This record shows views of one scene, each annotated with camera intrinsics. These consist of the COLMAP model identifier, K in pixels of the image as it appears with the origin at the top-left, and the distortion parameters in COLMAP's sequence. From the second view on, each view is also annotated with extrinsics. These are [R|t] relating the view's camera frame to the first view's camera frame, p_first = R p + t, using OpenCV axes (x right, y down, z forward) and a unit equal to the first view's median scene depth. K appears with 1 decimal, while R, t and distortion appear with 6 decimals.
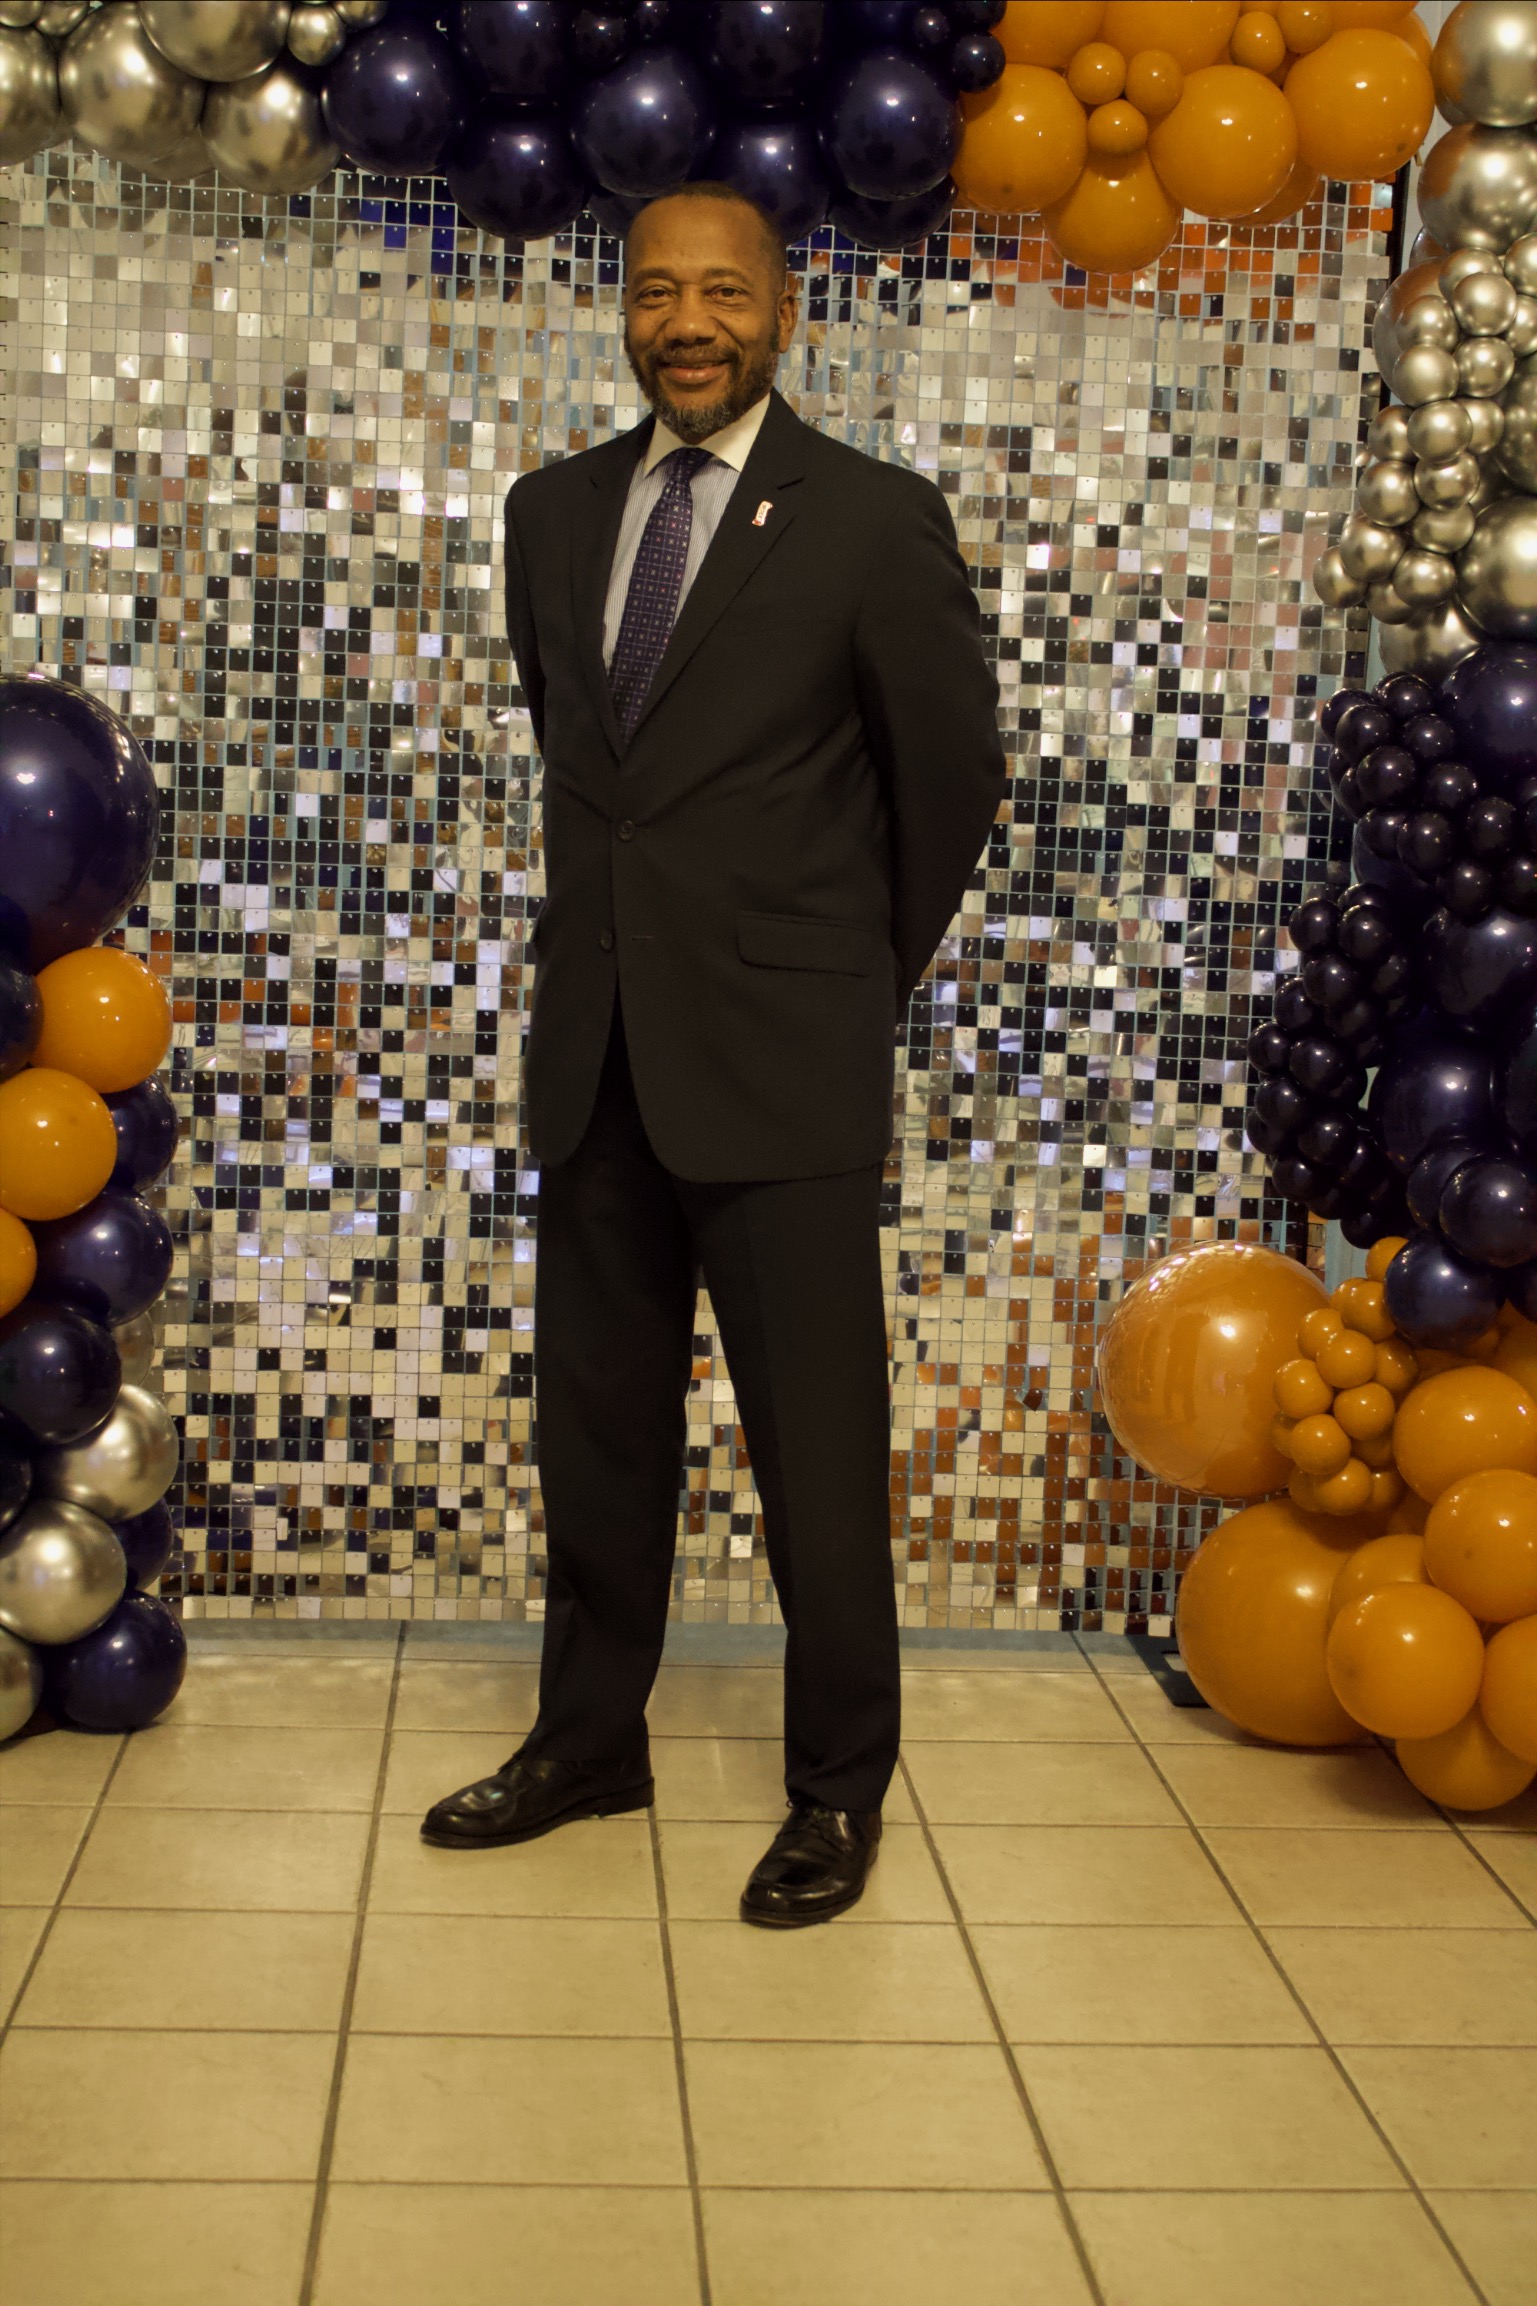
lens RADIAL K [[3164.5, 0, 749.4], [0, 3164.5, 1095.3], [0, 0, 1]] dist [0.005426, 0.000000]
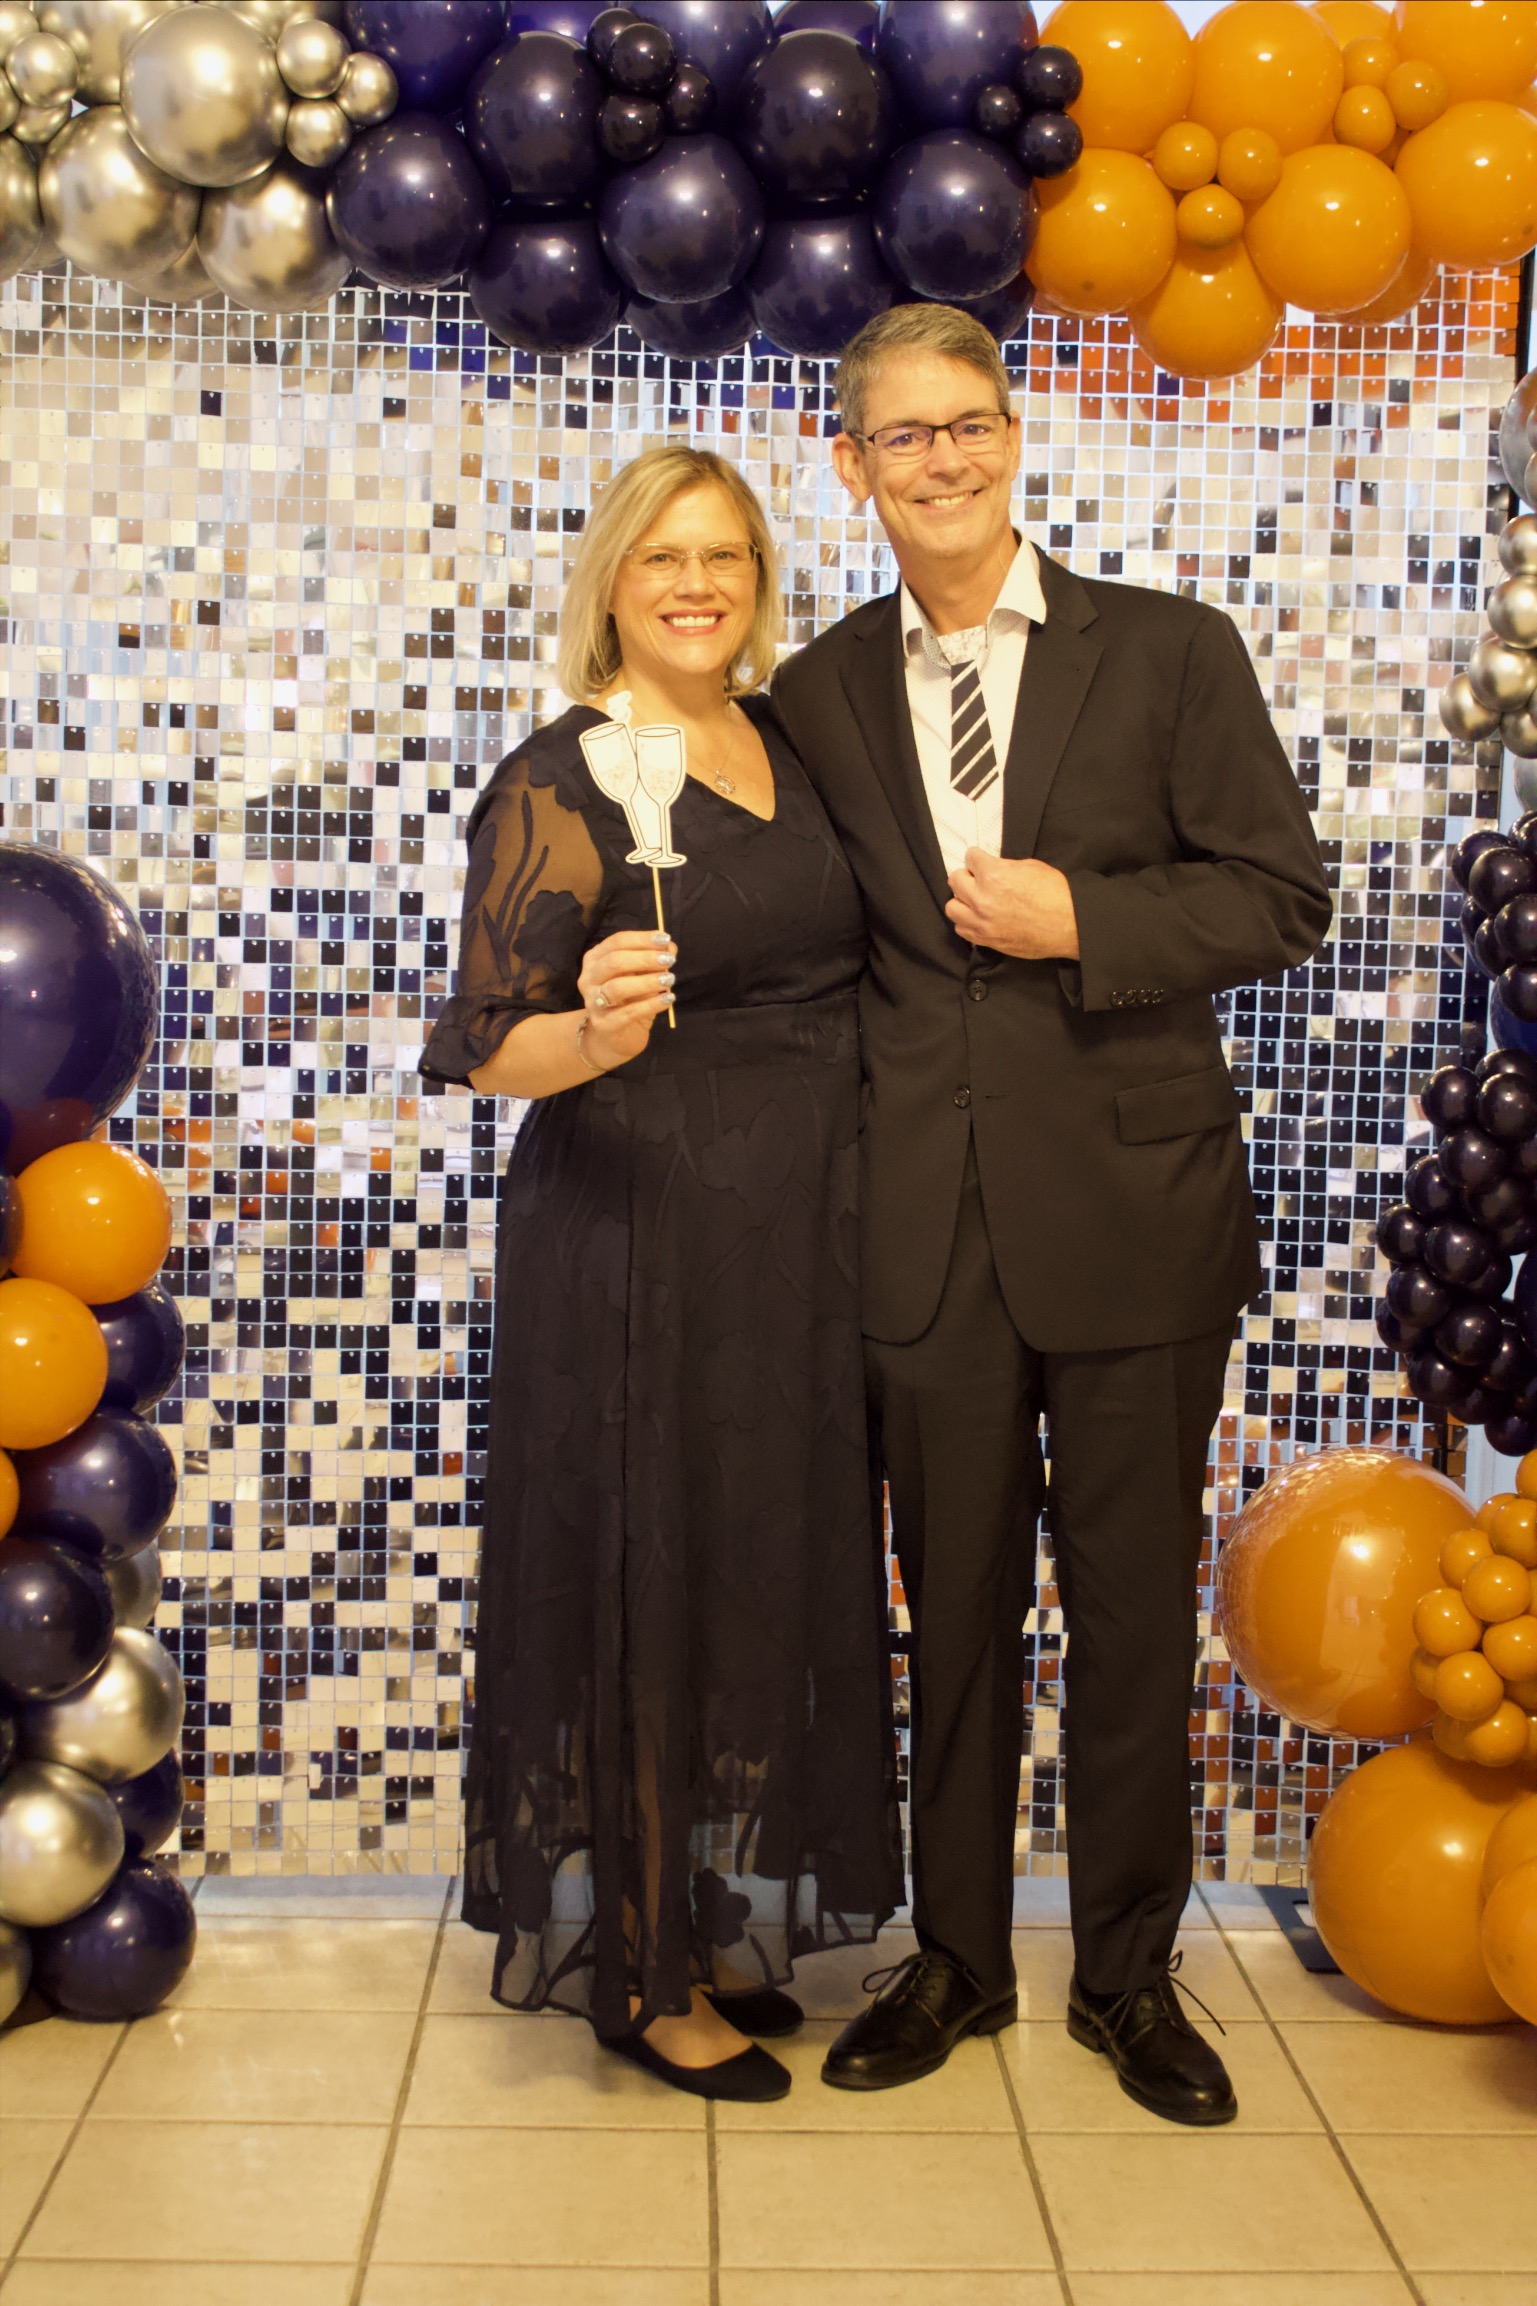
lens RADIAL K [[3001.8, 0, 788.4], [0, 3001.8, 1121.7], [0, 0, 1]] dist [-0.006407, 0.000000]
pose [[0.999230, -0.014618, -0.036417, 0.023863], [0.013223, 0.999180, -0.038270, -0.017067], [0.036947, 0.037759, 0.998604, 0.153474]]
